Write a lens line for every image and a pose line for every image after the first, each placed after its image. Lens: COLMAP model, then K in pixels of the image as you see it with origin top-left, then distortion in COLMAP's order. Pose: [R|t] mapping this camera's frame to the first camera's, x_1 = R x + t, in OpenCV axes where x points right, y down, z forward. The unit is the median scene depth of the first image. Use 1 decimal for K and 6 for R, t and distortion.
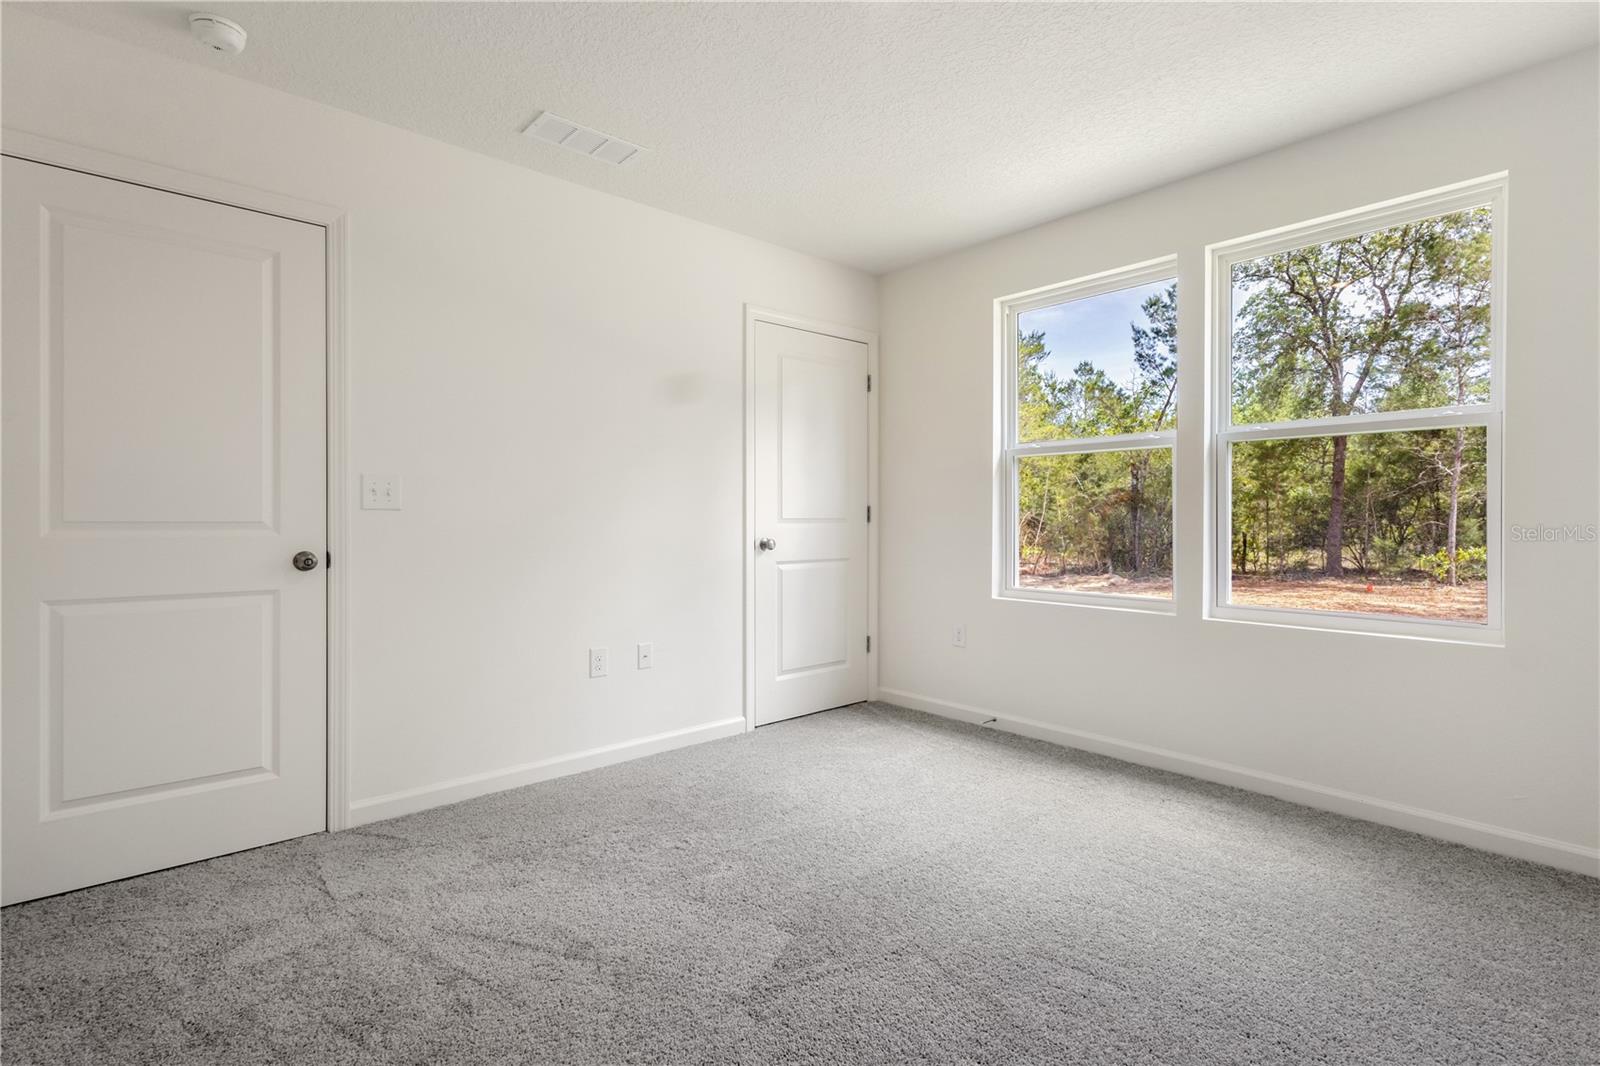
lens RADIAL K [[751.0, 0, 848.9], [0, 751.0, 524.0], [0, 0, 1]] dist [-0.002183, 0.001971]
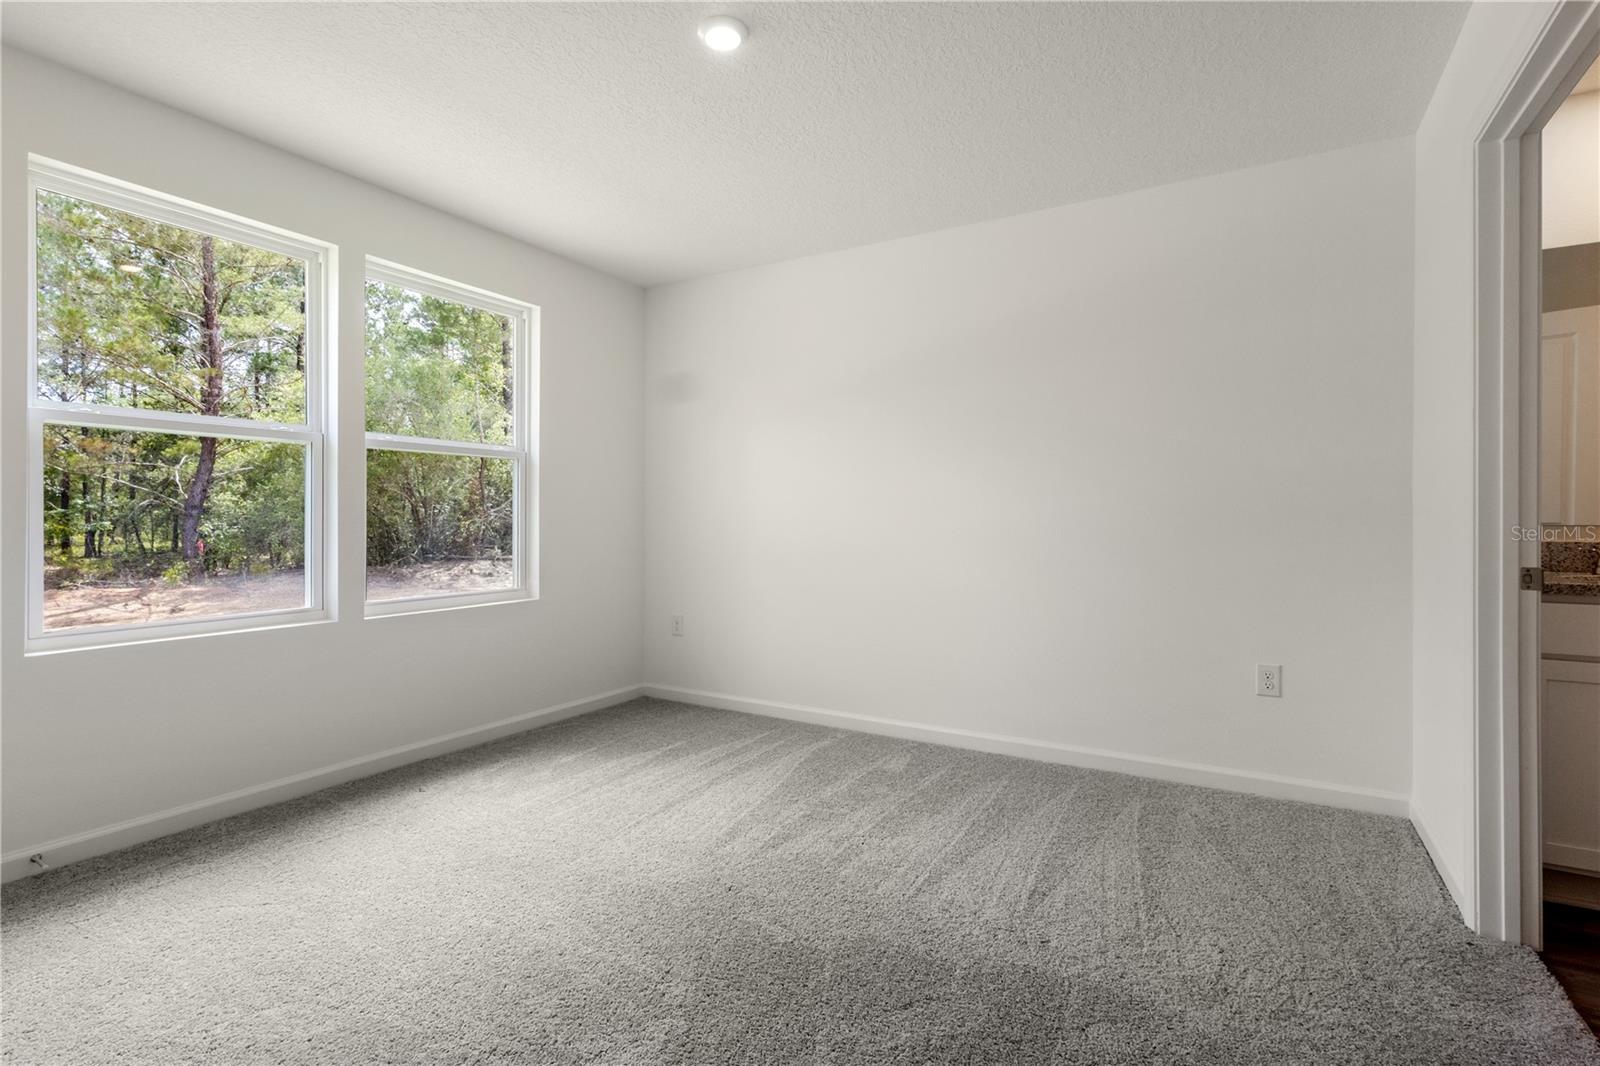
lens RADIAL K [[751.0, 0, 802.1], [0, 751.0, 525.9], [0, 0, 1]] dist [-0.002183, 0.001971]
pose [[-0.285299, -0.003989, 0.958430, -0.656143], [0.007005, 0.999956, 0.006247, -0.003291], [-0.958413, 0.008496, -0.285258, 0.702318]]
